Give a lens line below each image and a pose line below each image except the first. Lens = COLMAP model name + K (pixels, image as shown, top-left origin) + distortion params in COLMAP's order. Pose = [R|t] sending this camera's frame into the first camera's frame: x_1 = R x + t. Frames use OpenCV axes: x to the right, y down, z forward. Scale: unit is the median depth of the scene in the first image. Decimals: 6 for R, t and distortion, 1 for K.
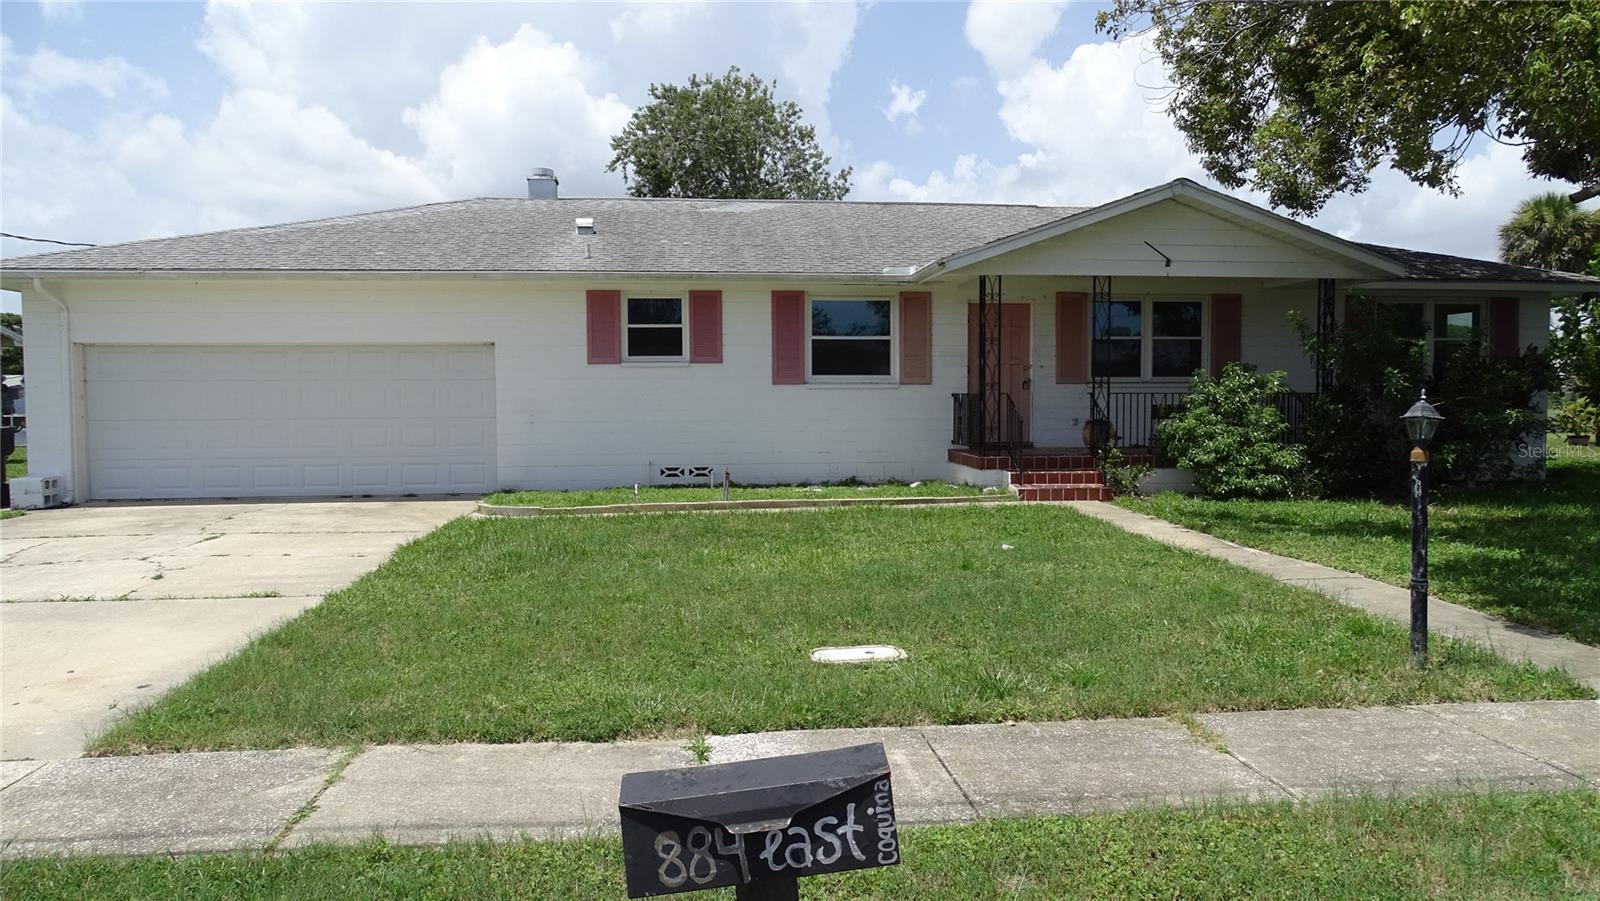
lens RADIAL K [[1122.3, 0, 800.0], [0, 1122.3, 450.5], [0, 0, 1]] dist [-0.002400, 0.001764]
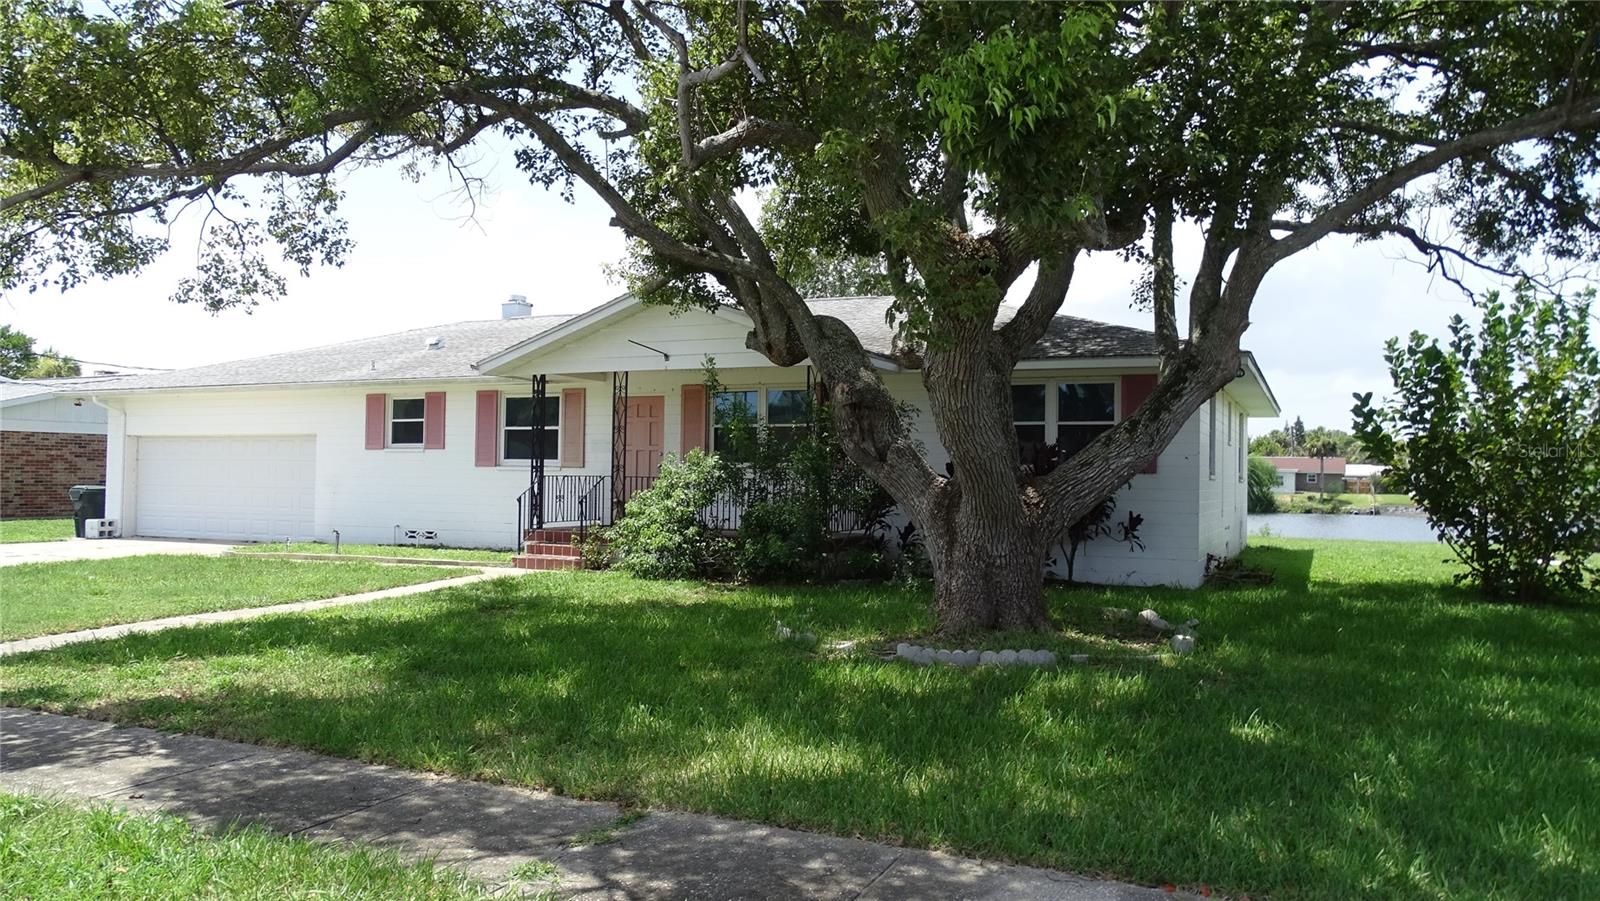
lens RADIAL K [[1122.3, 0, 800.0], [0, 1122.3, 450.5], [0, 0, 1]] dist [-0.002400, 0.001764]
pose [[0.855746, 0.001947, -0.517392, 0.922449], [-0.041171, 0.997078, -0.064342, -0.011733], [0.515755, 0.076362, 0.853326, 0.134981]]
